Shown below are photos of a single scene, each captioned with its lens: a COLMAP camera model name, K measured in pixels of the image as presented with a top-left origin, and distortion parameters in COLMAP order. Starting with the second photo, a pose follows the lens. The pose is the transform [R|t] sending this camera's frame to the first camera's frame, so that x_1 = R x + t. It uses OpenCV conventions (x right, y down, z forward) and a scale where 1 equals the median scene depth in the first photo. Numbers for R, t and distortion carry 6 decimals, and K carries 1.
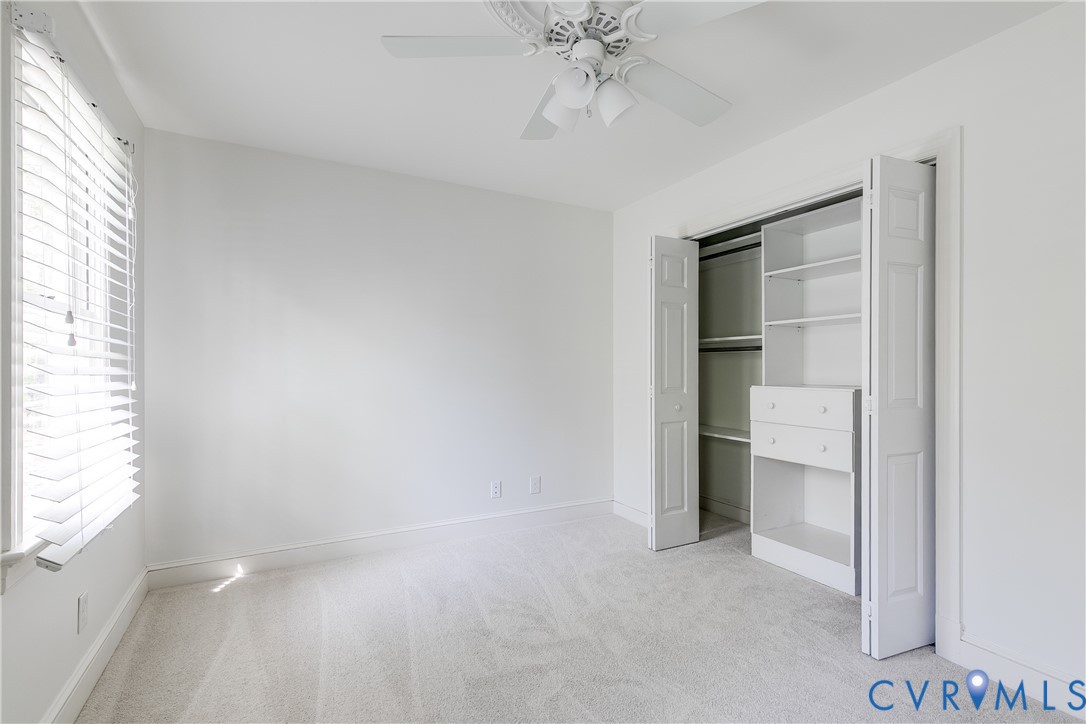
lens RADIAL K [[496.9, 0, 544.0], [0, 496.9, 365.7], [0, 0, 1]] dist [0.002623, 0.000462]
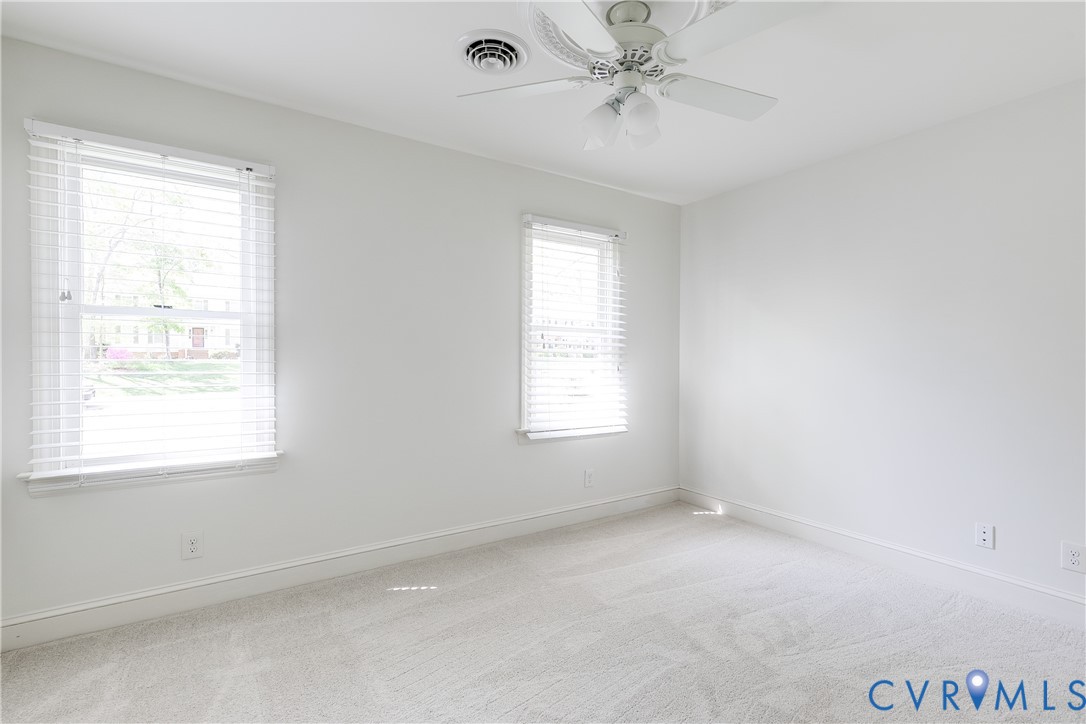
lens RADIAL K [[496.9, 0, 545.1], [0, 496.9, 357.7], [0, 0, 1]] dist [0.002623, 0.000462]
pose [[0.098623, 0.002292, -0.995122, 0.749648], [-0.000894, 0.999997, 0.002215, -0.005377], [0.995124, 0.000671, 0.098625, 0.426211]]
